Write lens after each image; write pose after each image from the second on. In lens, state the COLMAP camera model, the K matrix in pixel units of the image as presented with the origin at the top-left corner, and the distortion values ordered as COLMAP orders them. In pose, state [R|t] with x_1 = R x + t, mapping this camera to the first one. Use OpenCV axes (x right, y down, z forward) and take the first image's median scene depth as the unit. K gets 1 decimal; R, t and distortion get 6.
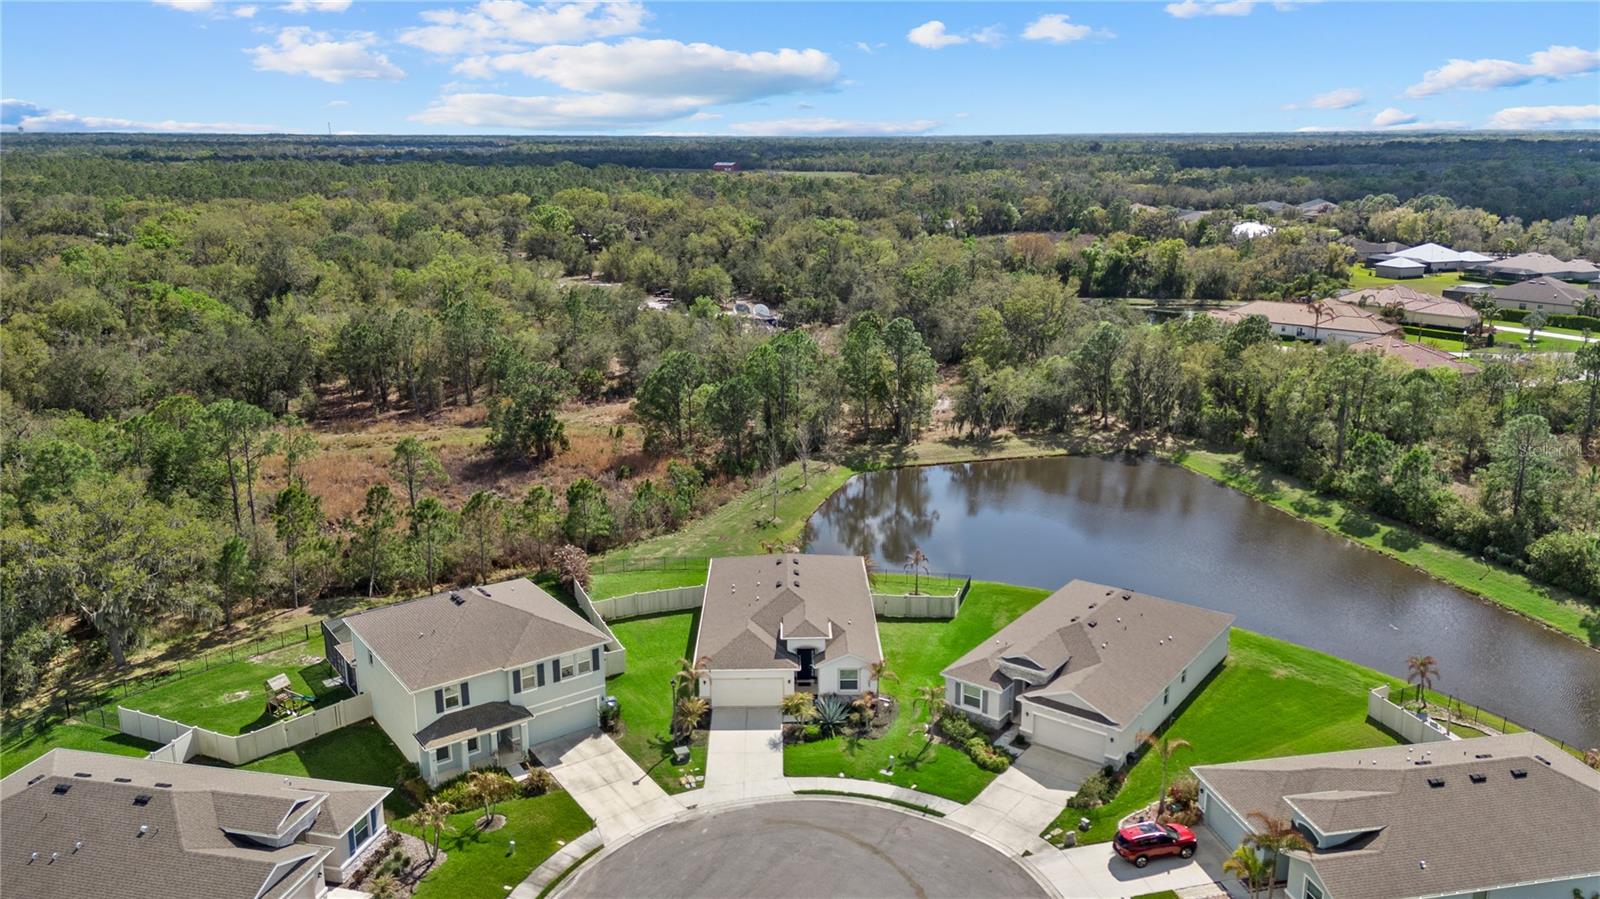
lens RADIAL K [[1187.5, 0, 800.0], [0, 1187.5, 449.5], [0, 0, 1]] dist [0.059539, -0.000458]
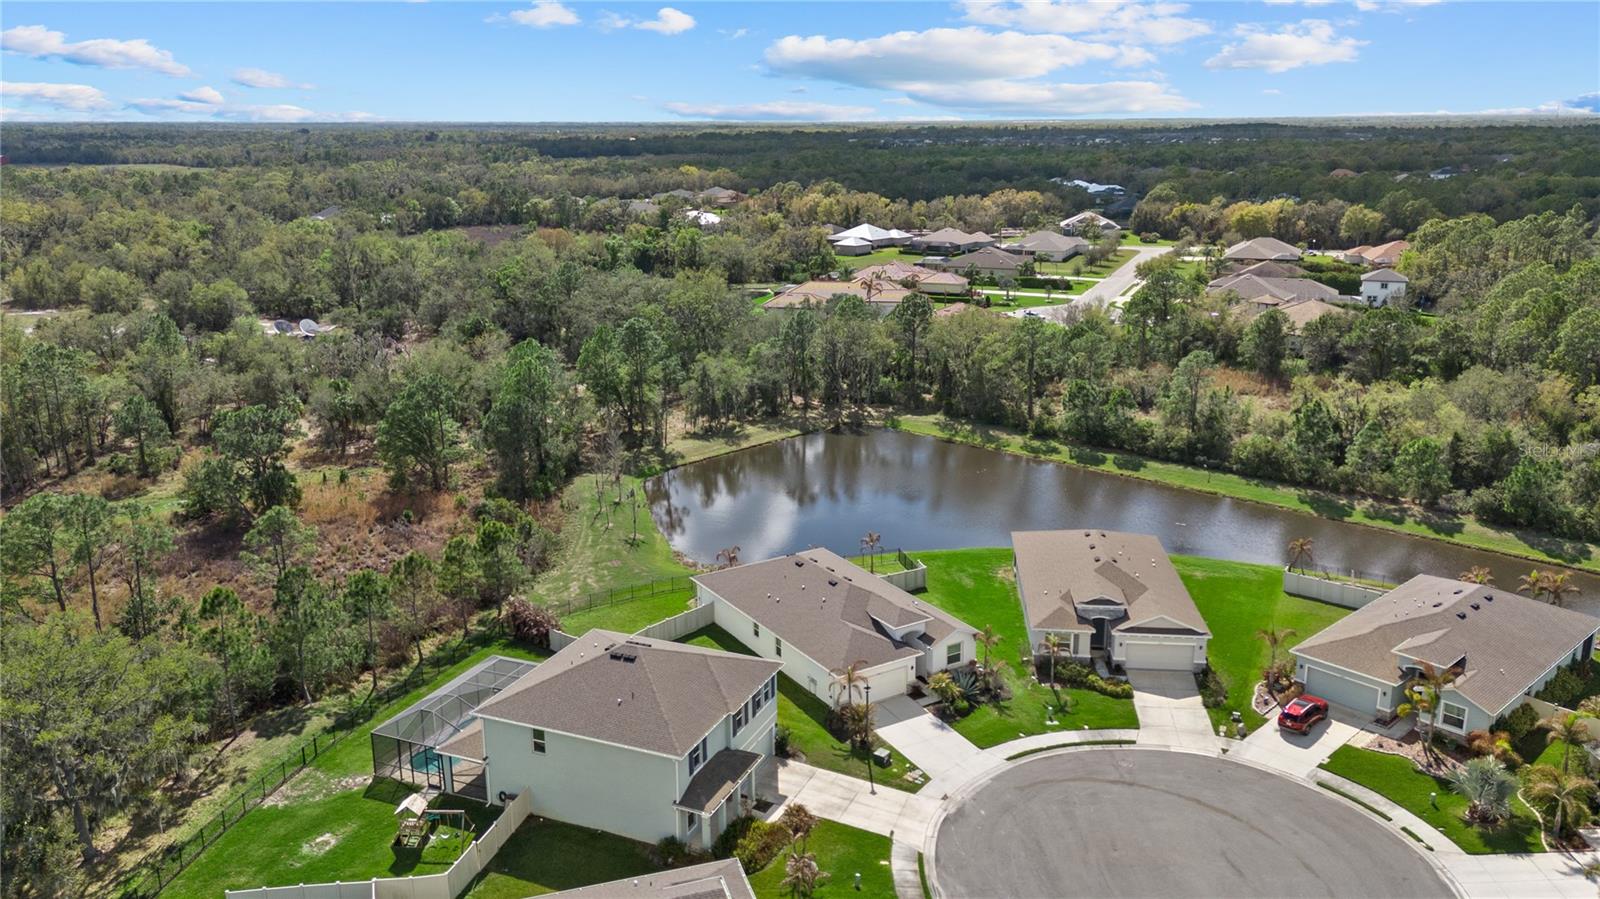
lens RADIAL K [[1210.5, 0, 800.0], [0, 1210.5, 449.5], [0, 0, 1]] dist [0.055370, -0.005420]
pose [[0.857260, -0.135354, 0.496774, -0.611264], [0.133215, 0.990282, 0.039935, -0.049614], [-0.497352, 0.031944, 0.866961, 0.132886]]
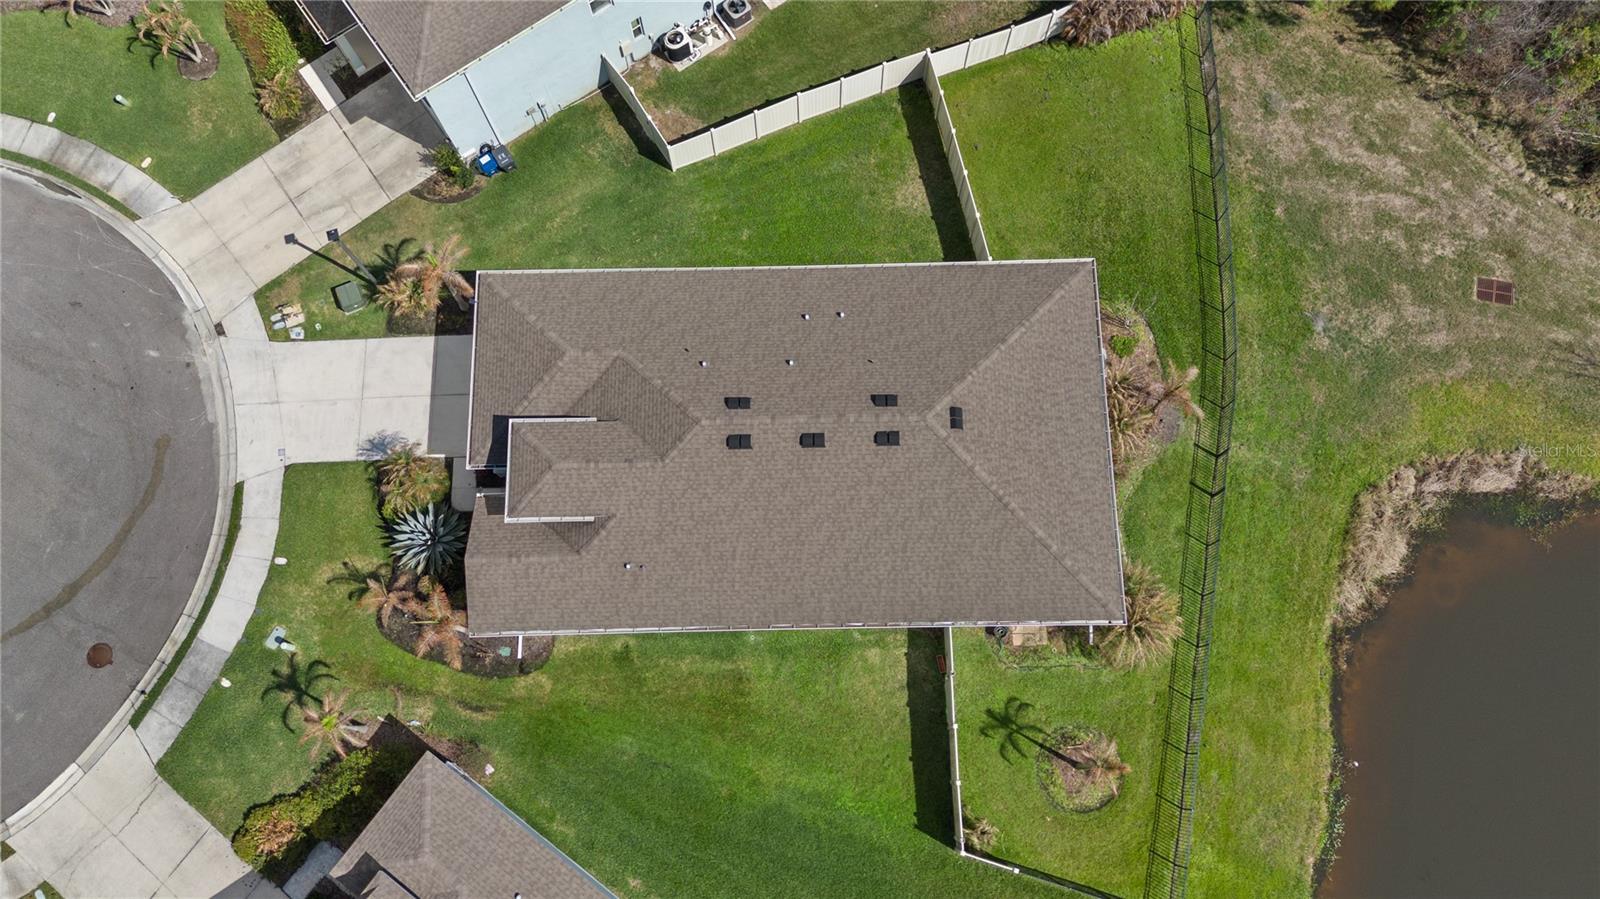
lens RADIAL K [[1210.5, 0, 800.0], [0, 1210.5, 449.5], [0, 0, 1]] dist [0.055370, -0.005420]
pose [[0.003535, 0.966588, -0.256310, 0.129715], [-0.248754, 0.249105, 0.935985, -0.346950], [0.968560, 0.060449, 0.241323, 1.038580]]
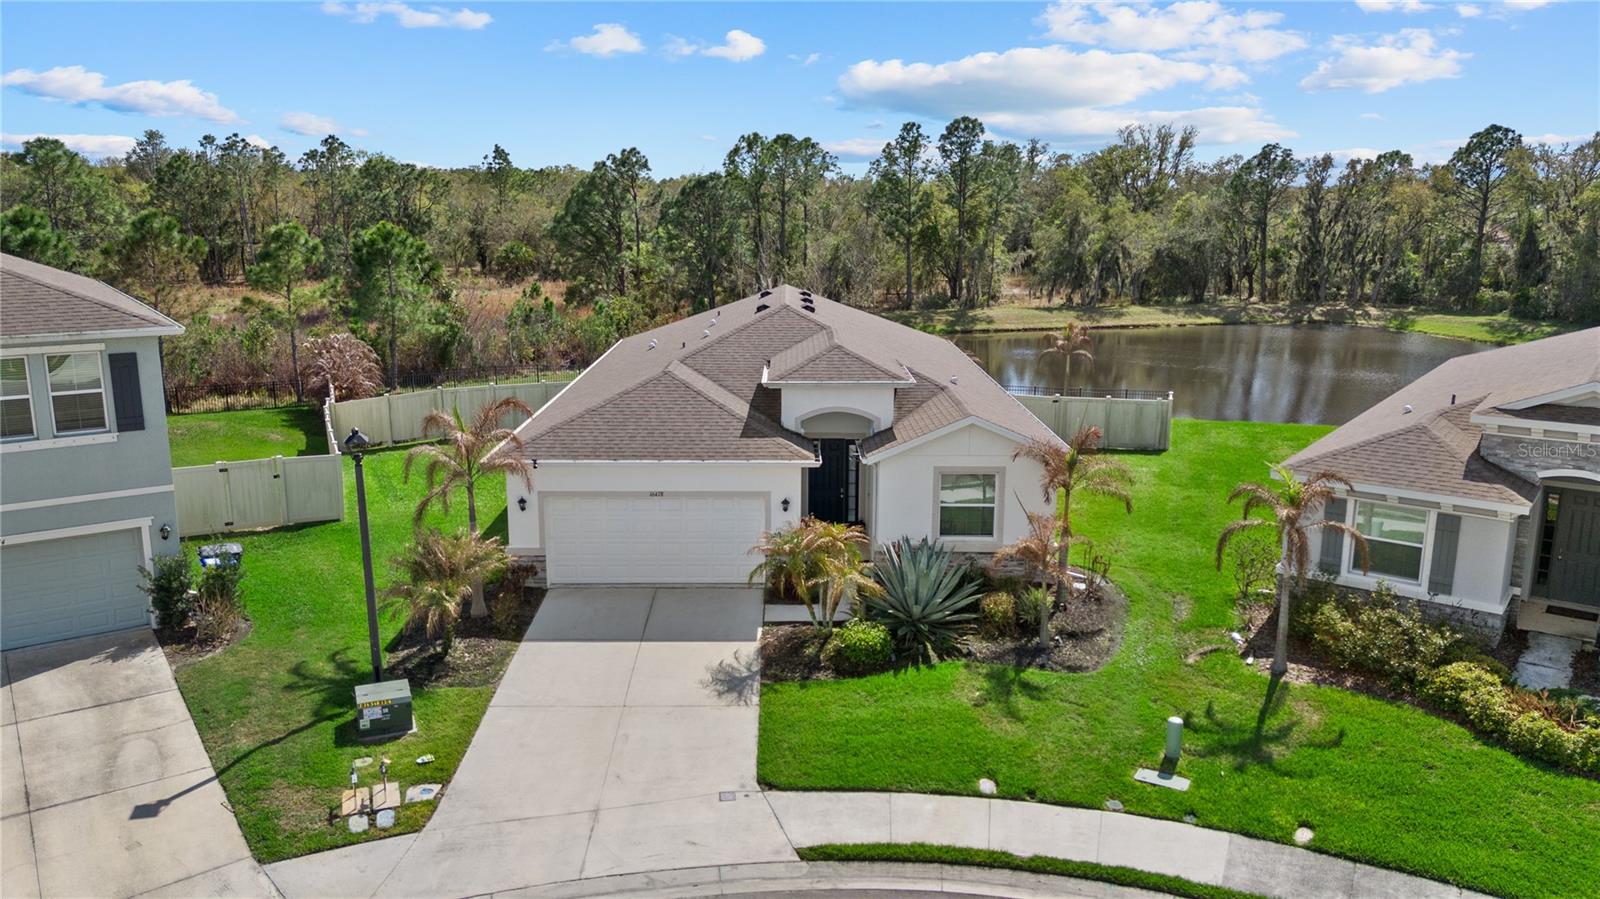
lens RADIAL K [[1172.1, 0, 800.0], [0, 1172.1, 449.5], [0, 0, 1]] dist [0.037282, -0.005295]
pose [[0.999951, 0.009088, -0.003807, -0.004271], [-0.009245, 0.999006, -0.043612, 0.200723], [0.003406, 0.043645, 0.999041, 0.705157]]
